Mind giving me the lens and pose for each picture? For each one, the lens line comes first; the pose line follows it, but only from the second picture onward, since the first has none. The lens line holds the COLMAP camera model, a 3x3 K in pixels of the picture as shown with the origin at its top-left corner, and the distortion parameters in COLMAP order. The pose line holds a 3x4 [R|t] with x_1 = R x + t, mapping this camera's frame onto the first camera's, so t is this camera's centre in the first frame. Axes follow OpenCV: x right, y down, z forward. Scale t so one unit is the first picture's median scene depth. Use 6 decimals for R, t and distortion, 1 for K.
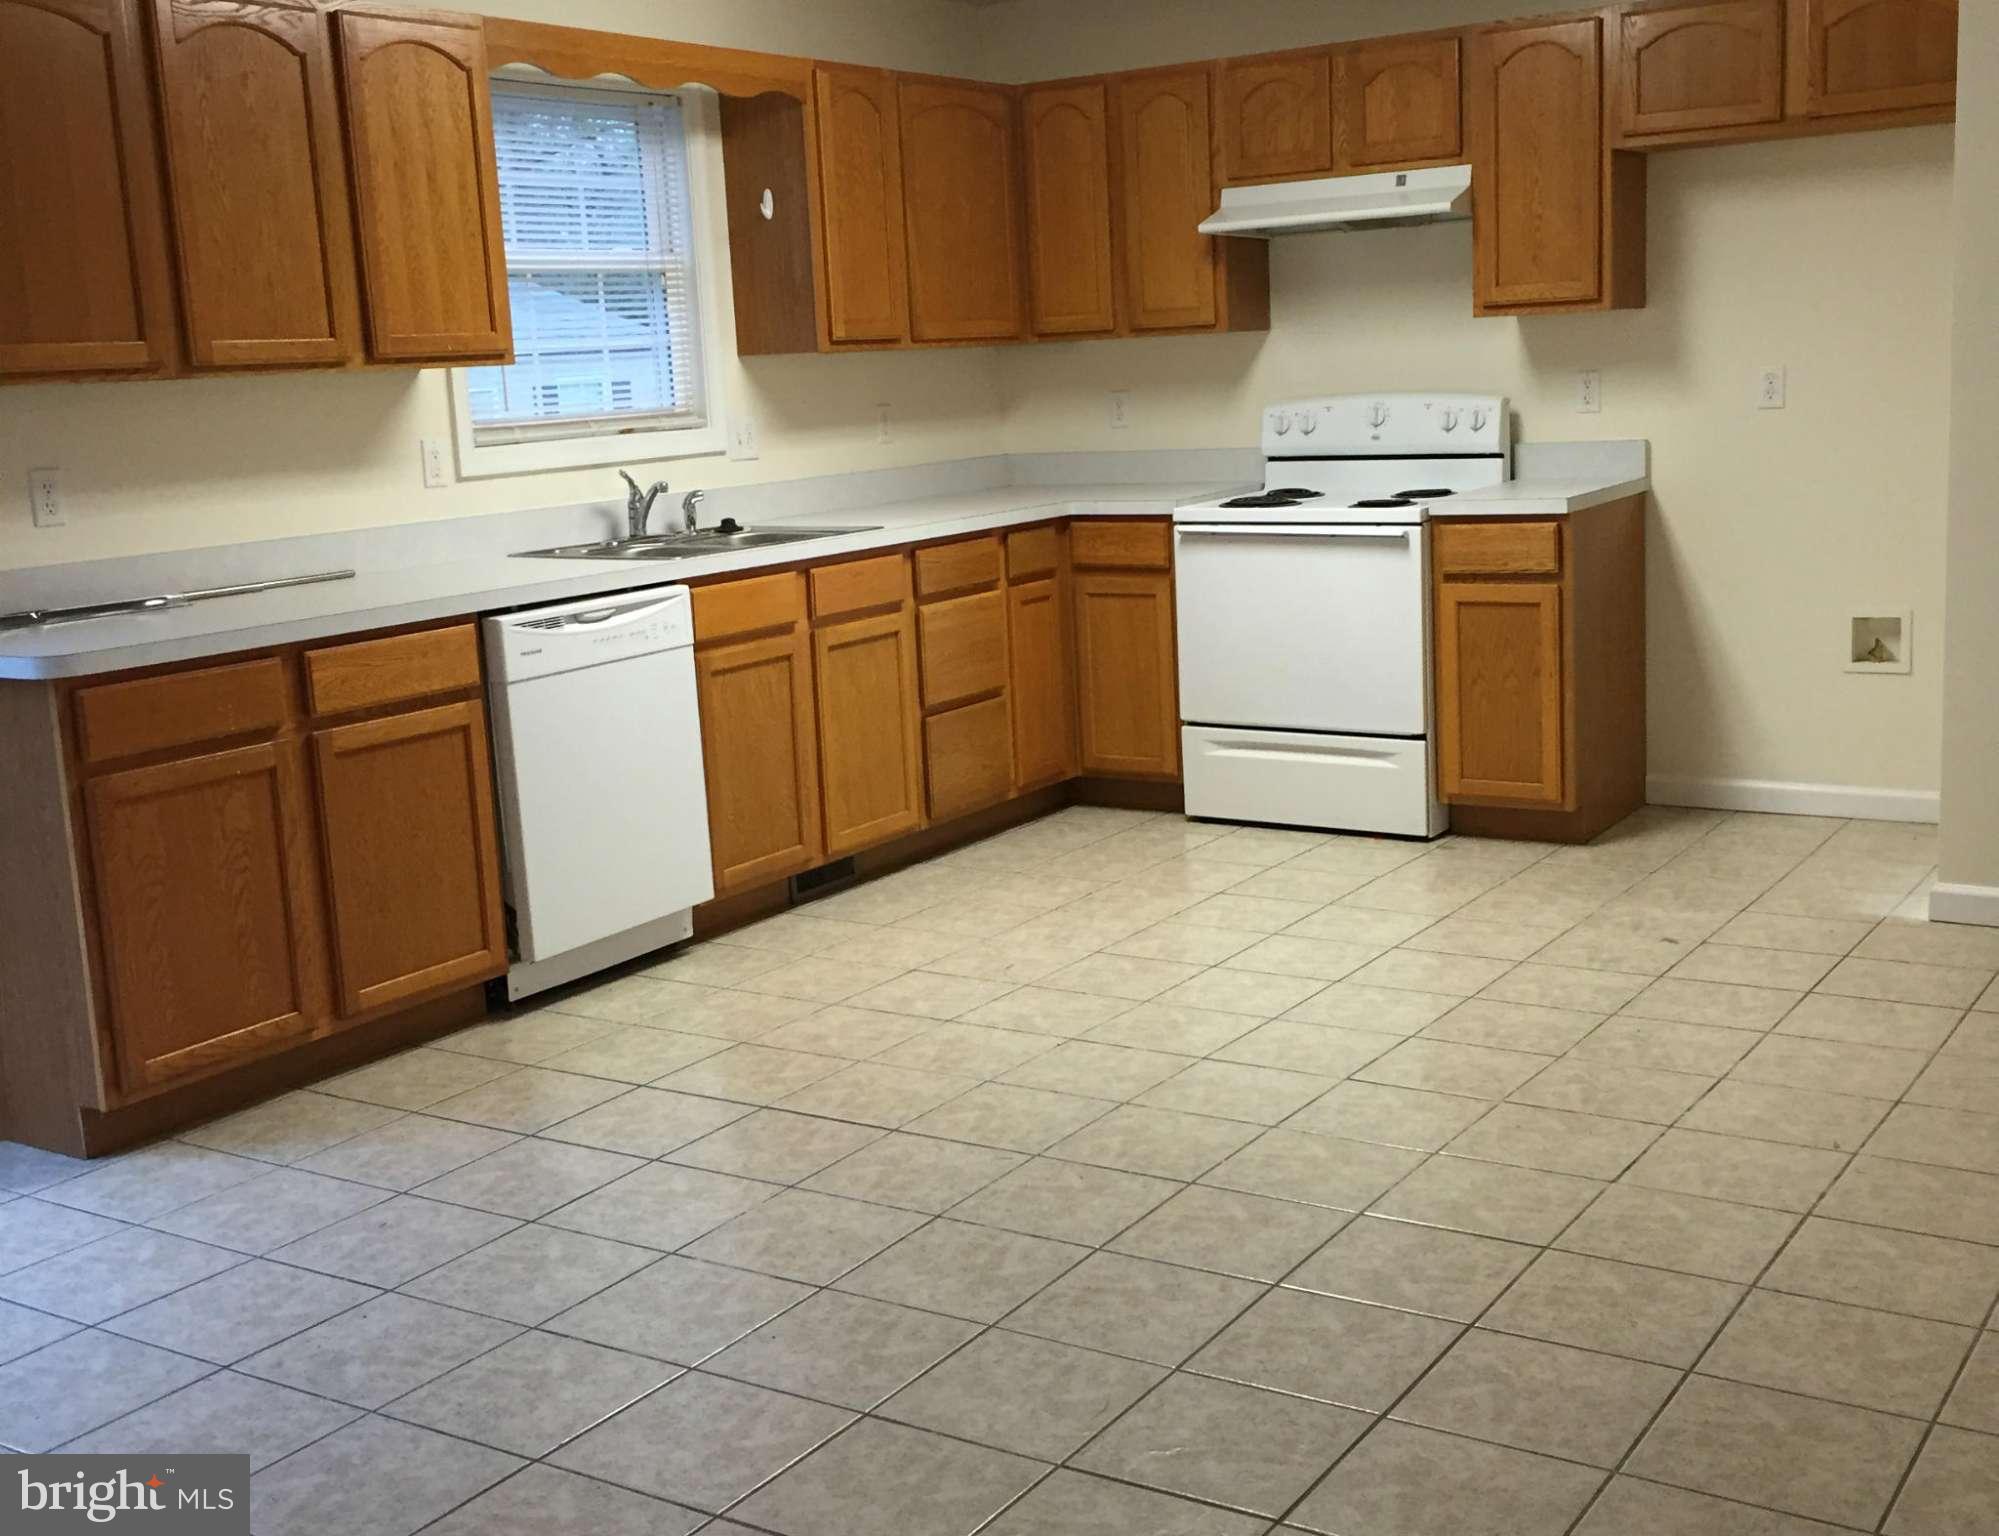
lens RADIAL K [[2293.9, 0, 999.5], [0, 2293.9, 768.0], [0, 0, 1]] dist [0.060814, -0.008110]
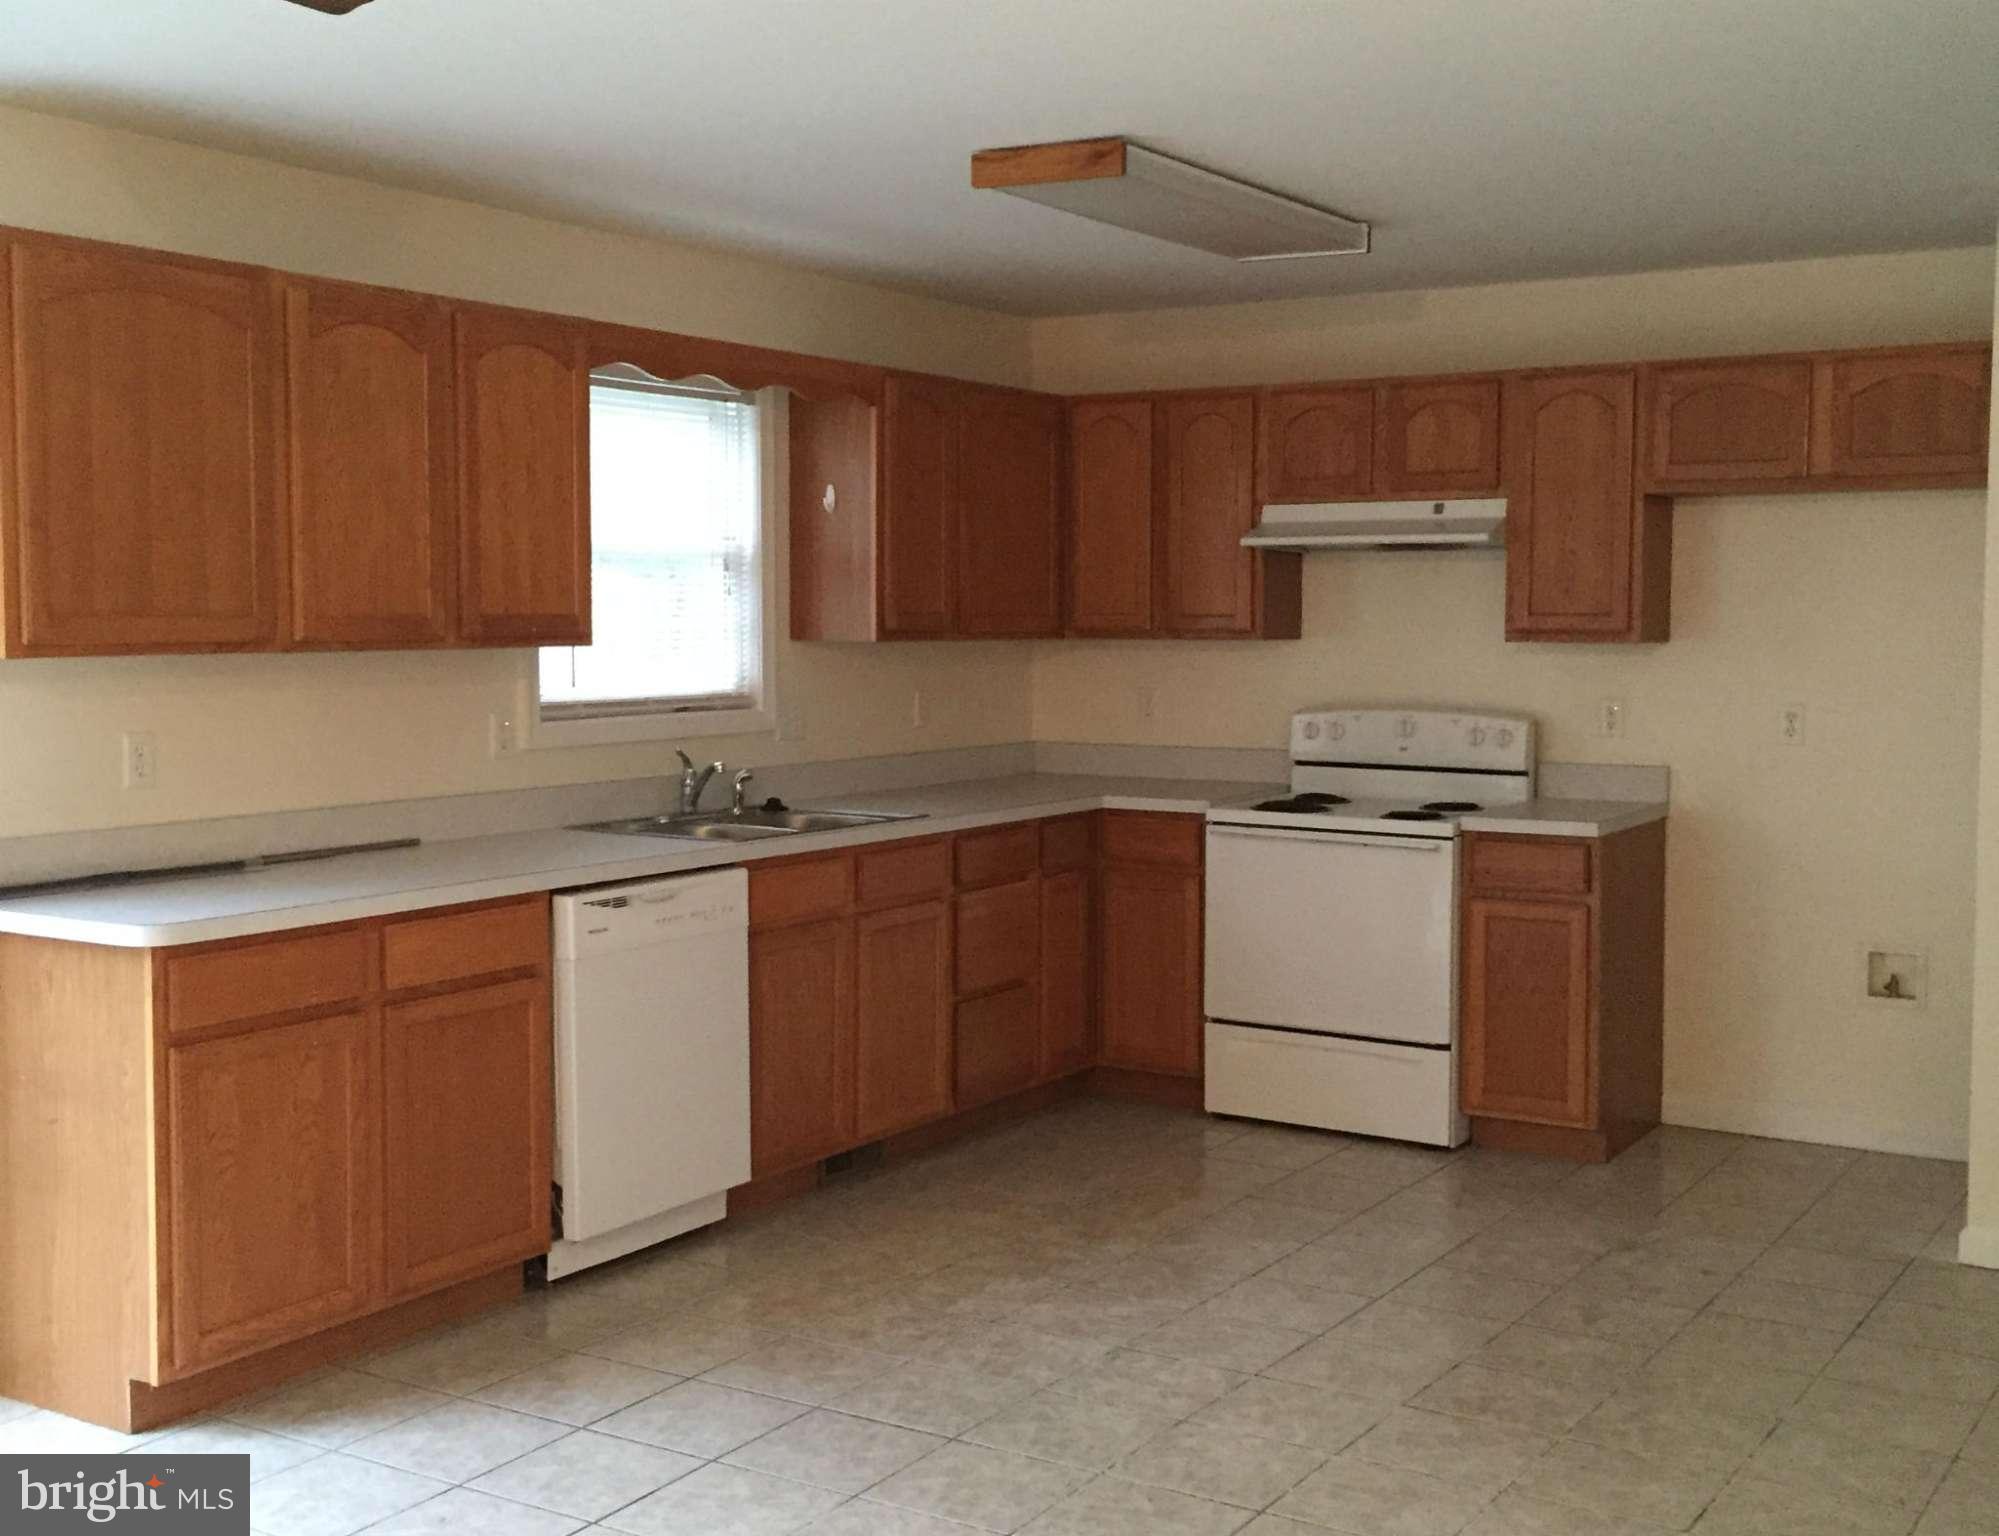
lens RADIAL K [[2293.9, 0, 999.5], [0, 2293.9, 768.0], [0, 0, 1]] dist [0.060814, -0.008110]
pose [[0.998464, 0.050552, 0.022686, -0.042522], [-0.047753, 0.992737, -0.110425, -0.014347], [-0.028104, 0.109172, 0.993625, -0.015198]]
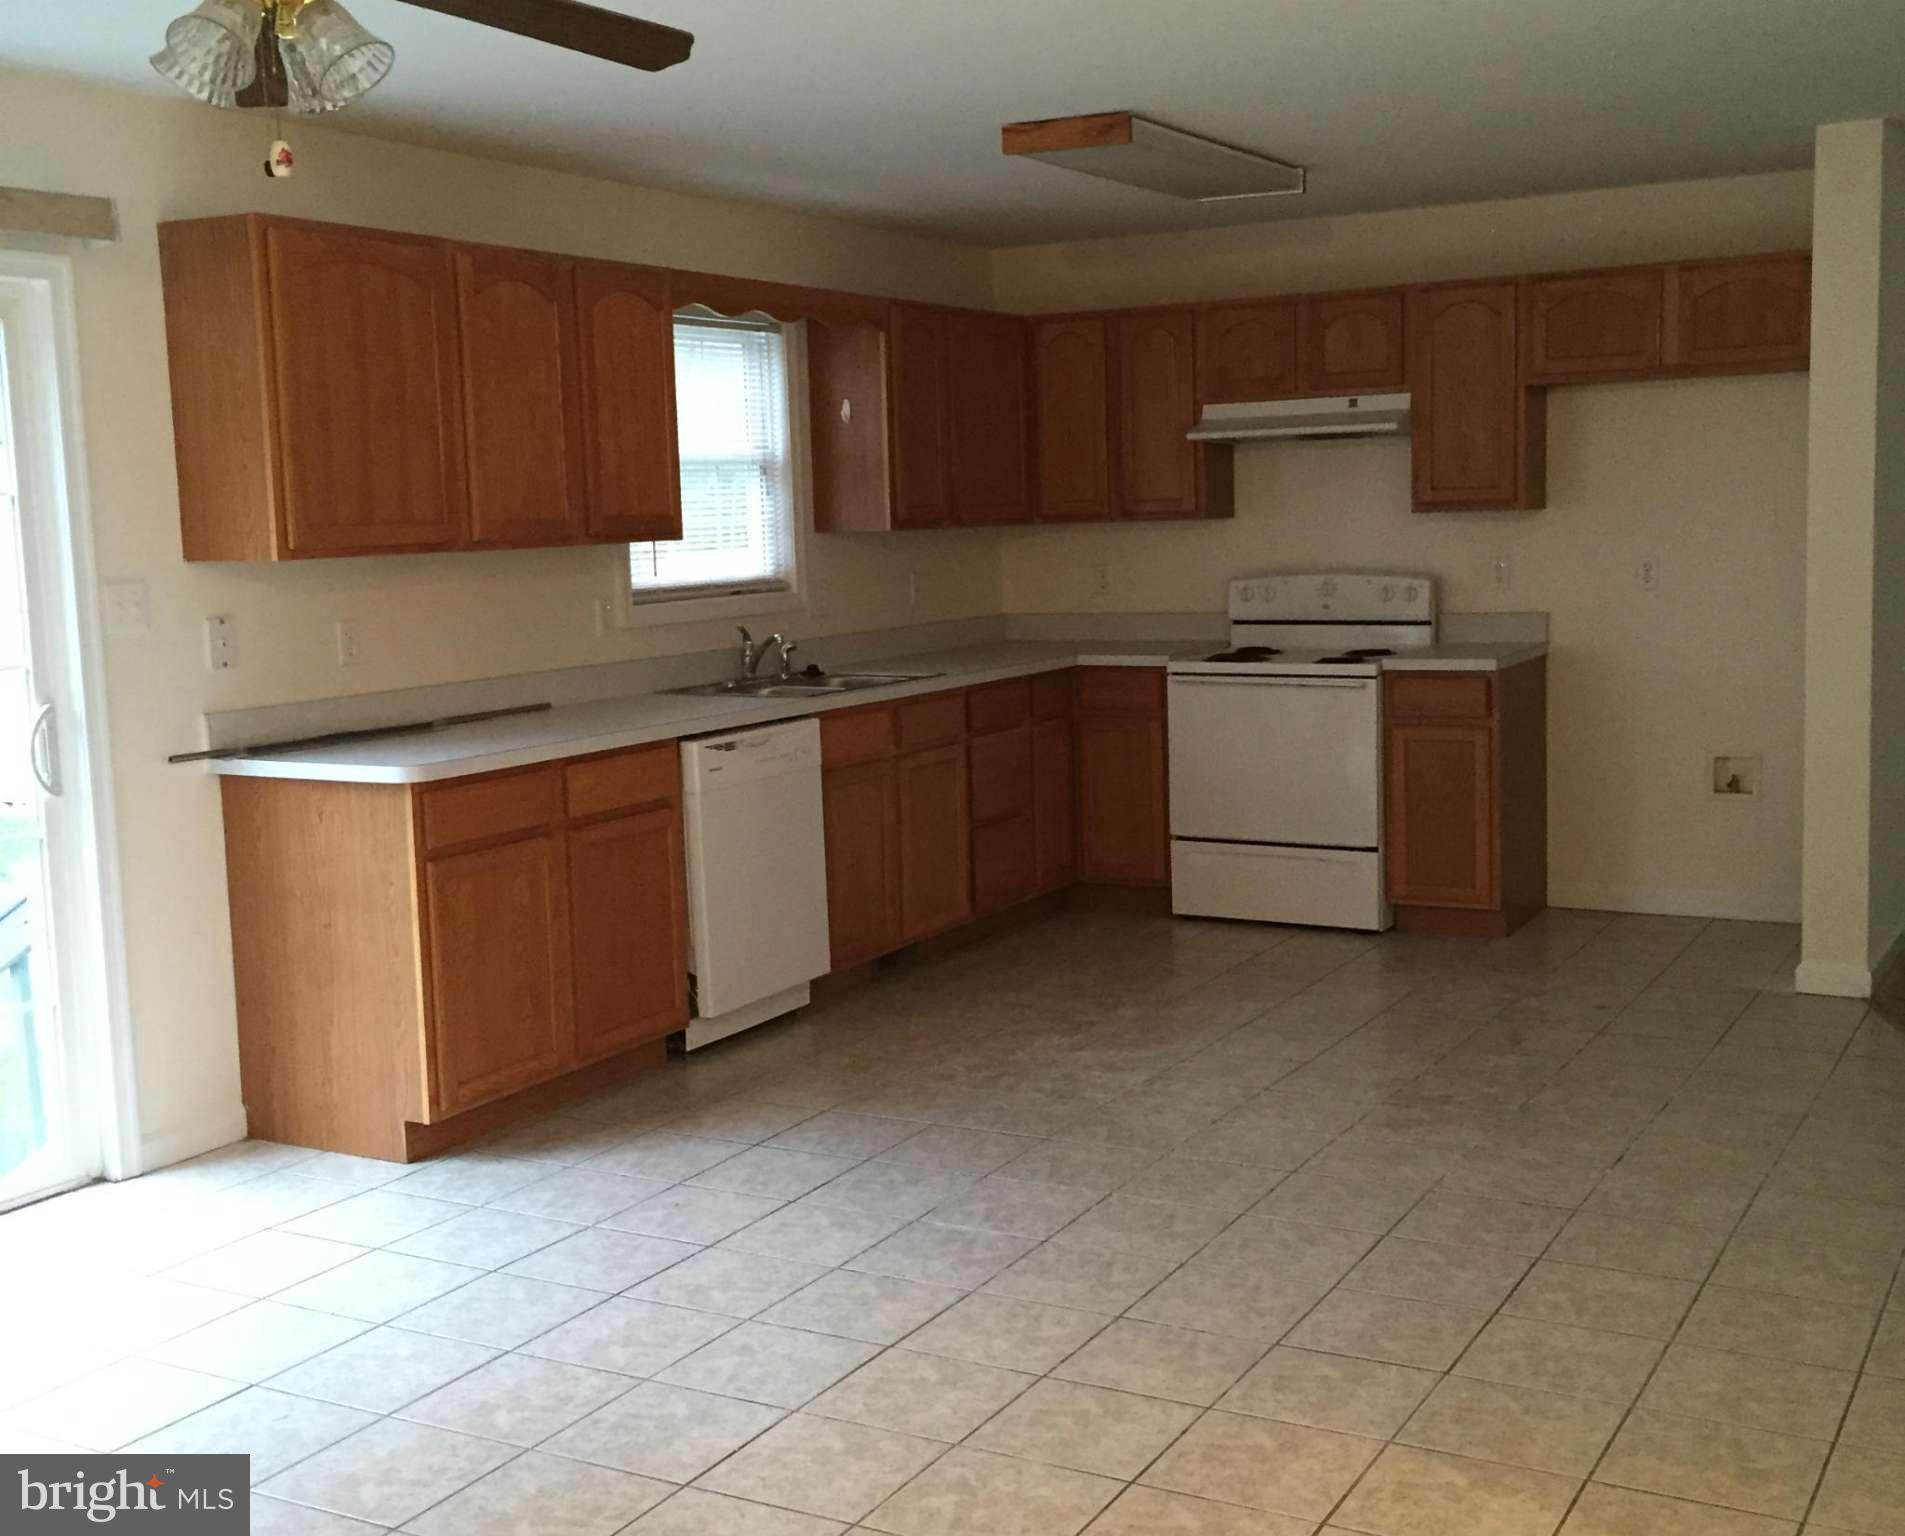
lens RADIAL K [[2195.1, 0, 952.5], [0, 2195.1, 768.0], [0, 0, 1]] dist [0.059671, 0.032406]
pose [[0.997408, 0.010467, 0.071185, -0.126975], [-0.005952, 0.997974, -0.063341, 0.019121], [-0.071703, 0.062754, 0.995450, -0.160332]]
